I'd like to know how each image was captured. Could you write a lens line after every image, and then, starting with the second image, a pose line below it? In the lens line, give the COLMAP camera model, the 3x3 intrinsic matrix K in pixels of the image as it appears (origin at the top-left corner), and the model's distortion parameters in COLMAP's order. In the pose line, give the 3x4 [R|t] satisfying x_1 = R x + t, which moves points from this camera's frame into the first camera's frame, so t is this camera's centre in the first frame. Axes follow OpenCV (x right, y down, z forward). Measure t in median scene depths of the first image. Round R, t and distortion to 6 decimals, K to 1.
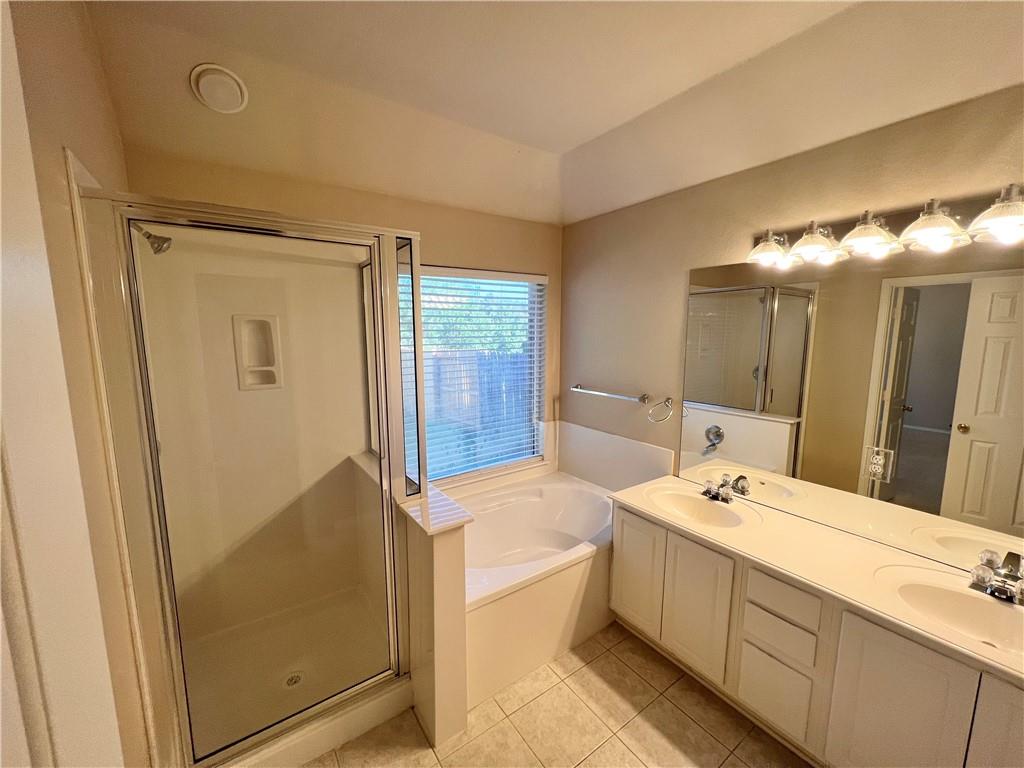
lens RADIAL K [[406.2, 0, 509.1], [0, 406.2, 386.1], [0, 0, 1]] dist [-0.001575, 0.000988]
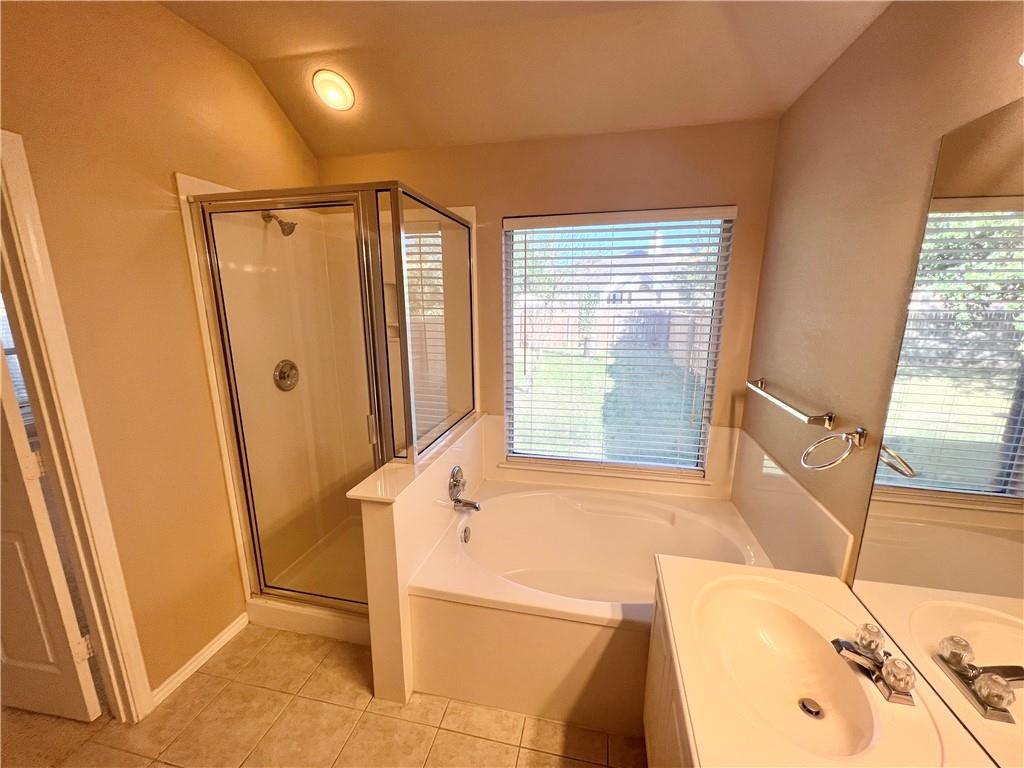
lens RADIAL K [[406.2, 0, 513.2], [0, 406.2, 384.4], [0, 0, 1]] dist [-0.001575, 0.000988]
pose [[0.680205, 0.155971, -0.716236, 0.392904], [-0.098888, 0.987694, 0.121172, -0.035937], [0.726321, -0.011595, 0.687257, 0.320082]]
